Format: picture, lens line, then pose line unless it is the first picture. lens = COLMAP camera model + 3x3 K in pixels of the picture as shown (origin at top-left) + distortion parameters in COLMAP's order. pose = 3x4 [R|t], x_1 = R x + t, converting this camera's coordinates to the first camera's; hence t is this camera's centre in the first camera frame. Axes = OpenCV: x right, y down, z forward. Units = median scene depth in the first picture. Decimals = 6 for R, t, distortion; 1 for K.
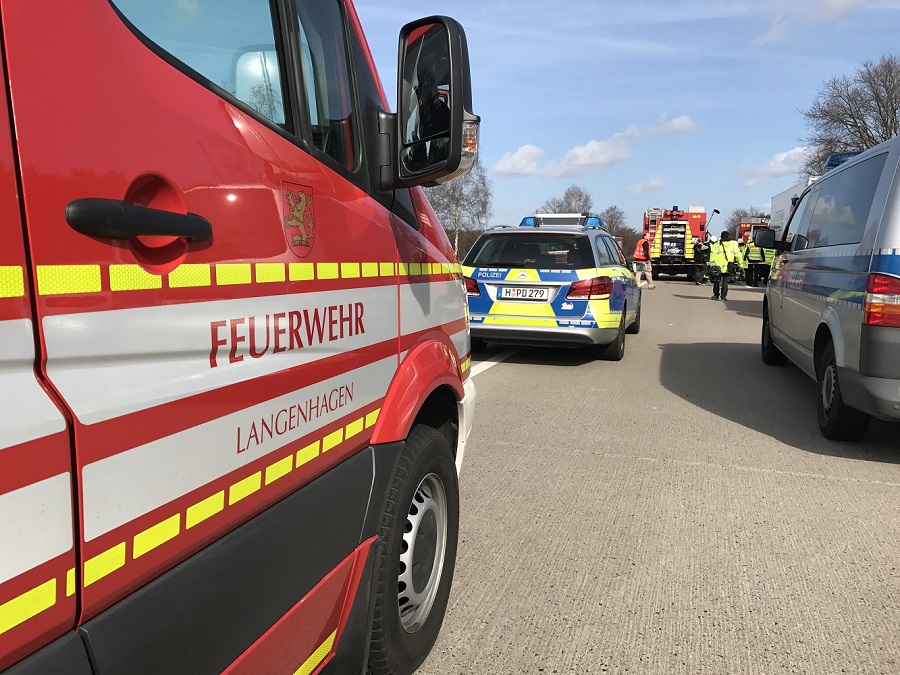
lens RADIAL K [[733.8, 0, 449.5], [0, 733.8, 336.0], [0, 0, 1]] dist [0.026336, -0.012270]
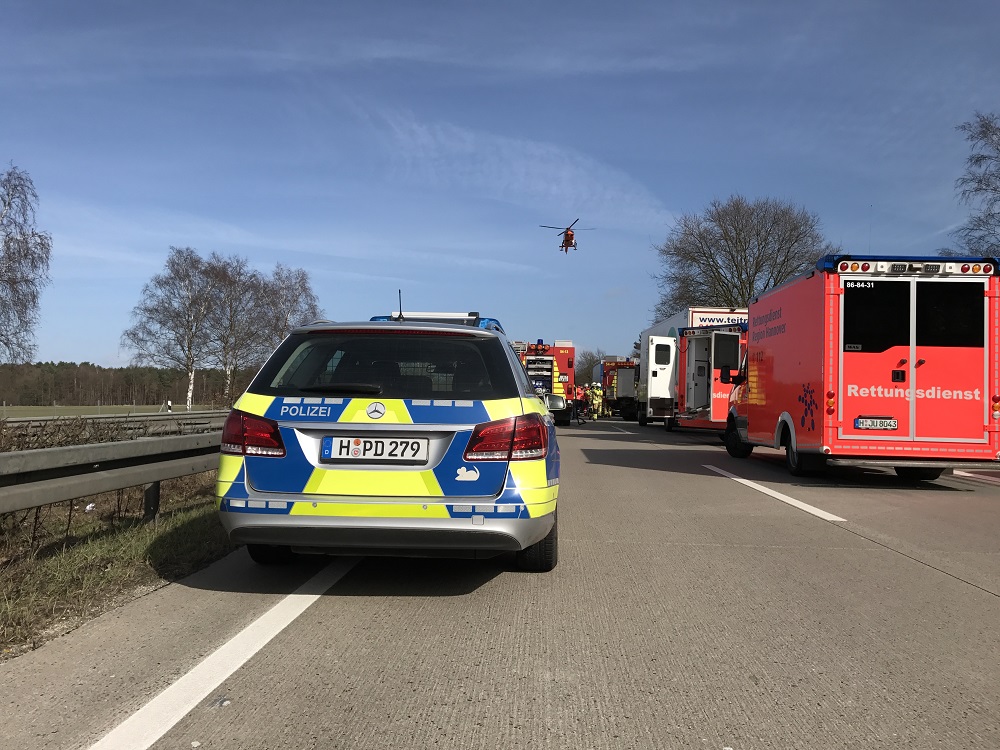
lens RADIAL K [[815.3, 0, 498.4], [0, 815.3, 371.7], [0, 0, 1]] dist [0.026336, -0.012270]
pose [[0.964505, 0.011005, 0.263836, 0.035621], [0.026736, 0.989927, -0.139028, -0.031679], [-0.262708, 0.141147, 0.954496, 0.459847]]
